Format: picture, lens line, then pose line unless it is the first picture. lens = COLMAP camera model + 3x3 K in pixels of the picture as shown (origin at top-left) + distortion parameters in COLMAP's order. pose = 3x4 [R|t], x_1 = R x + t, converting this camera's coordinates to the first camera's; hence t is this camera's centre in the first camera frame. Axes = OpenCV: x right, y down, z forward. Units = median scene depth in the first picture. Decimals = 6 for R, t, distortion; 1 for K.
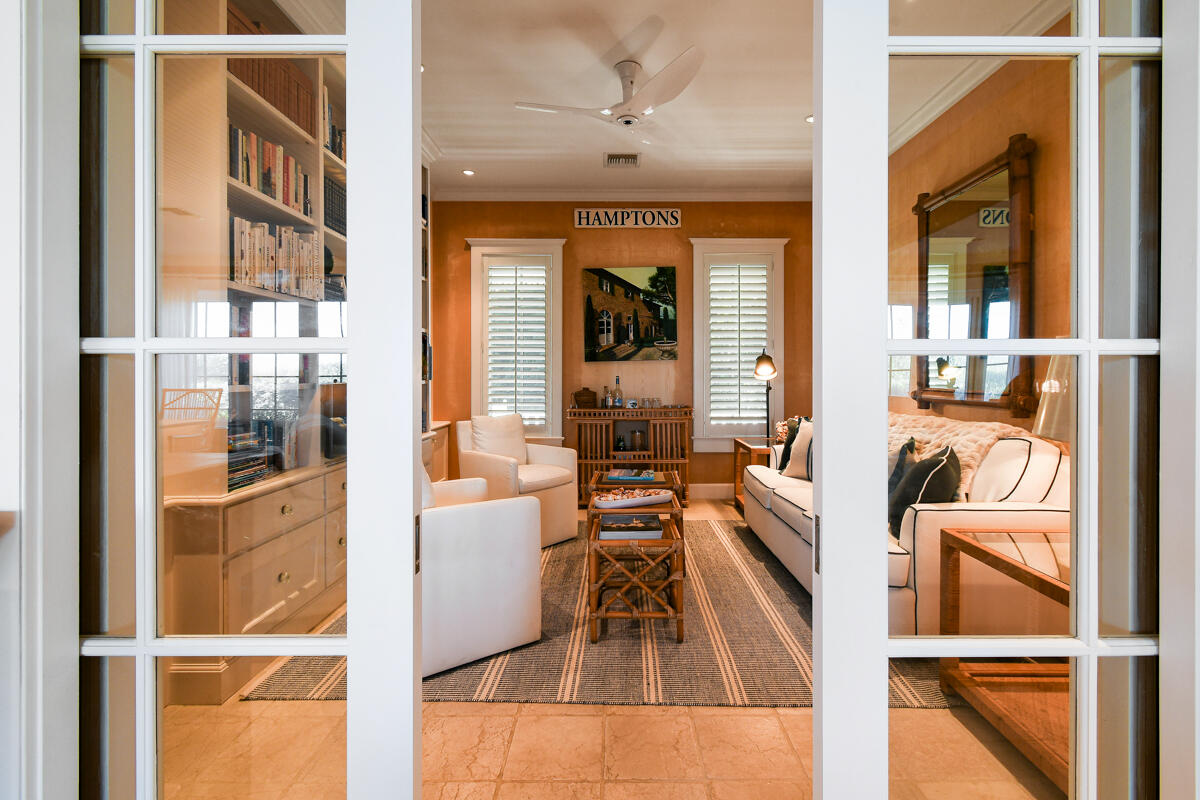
lens RADIAL K [[544.4, 0, 626.6], [0, 544.4, 376.9], [0, 0, 1]] dist [-0.000819, 0.000714]
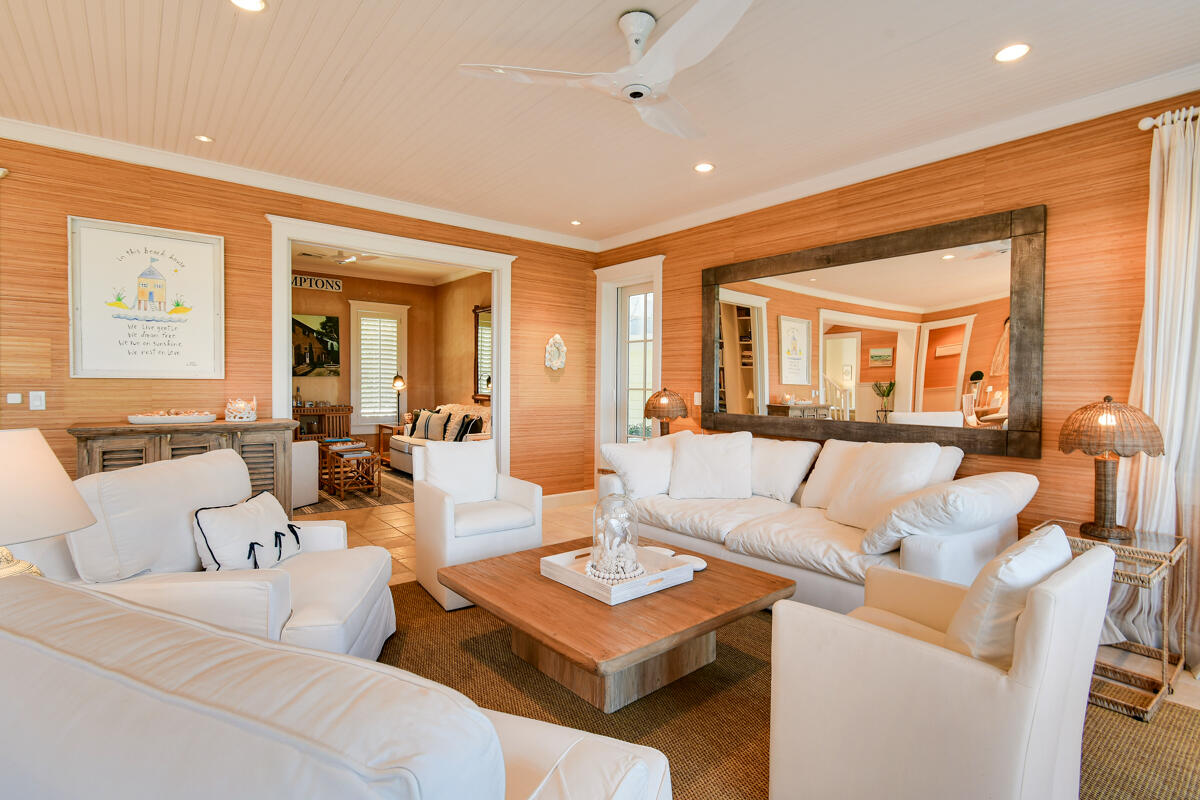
lens RADIAL K [[583.1, 0, 598.3], [0, 583.1, 398.1], [0, 0, 1]] dist [-0.007098, 0.000012]
pose [[0.802833, -0.009415, 0.596129, -0.312781], [-0.006330, 0.999684, 0.024313, -0.014404], [-0.596170, -0.023293, 0.802520, -0.799637]]
